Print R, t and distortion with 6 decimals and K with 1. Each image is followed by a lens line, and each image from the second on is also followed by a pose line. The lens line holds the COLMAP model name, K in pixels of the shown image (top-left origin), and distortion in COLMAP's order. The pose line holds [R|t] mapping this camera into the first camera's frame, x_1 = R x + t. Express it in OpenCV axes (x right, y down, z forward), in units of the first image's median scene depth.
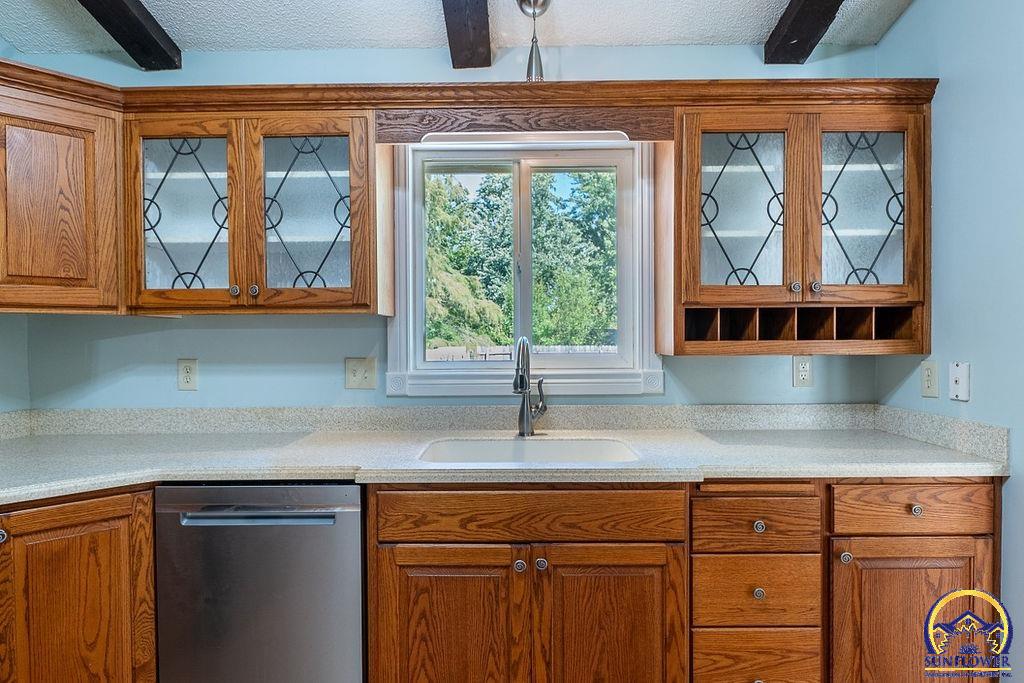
lens RADIAL K [[610.7, 0, 511.5], [0, 610.7, 340.4], [0, 0, 1]] dist [0.000880, -0.000402]
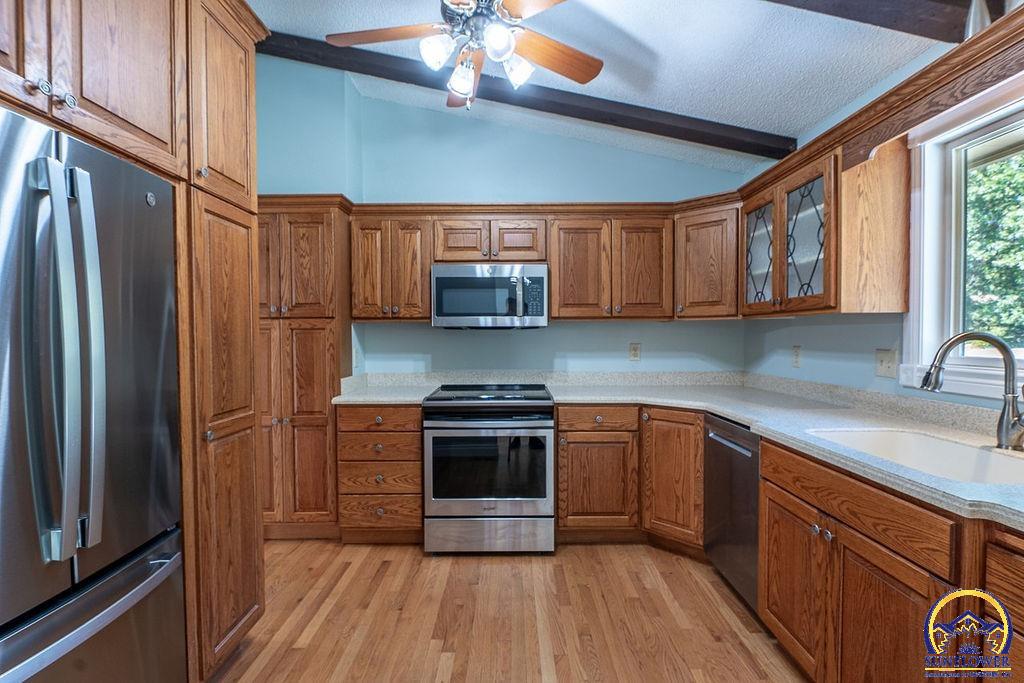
lens RADIAL K [[480.6, 0, 511.2], [0, 480.6, 342.8], [0, 0, 1]] dist [0.002000, -0.000177]
pose [[0.019267, 0.022677, -0.999557, 0.745798], [-0.001752, 0.999742, 0.022647, -0.004915], [0.999813, 0.001315, 0.019301, 0.330269]]
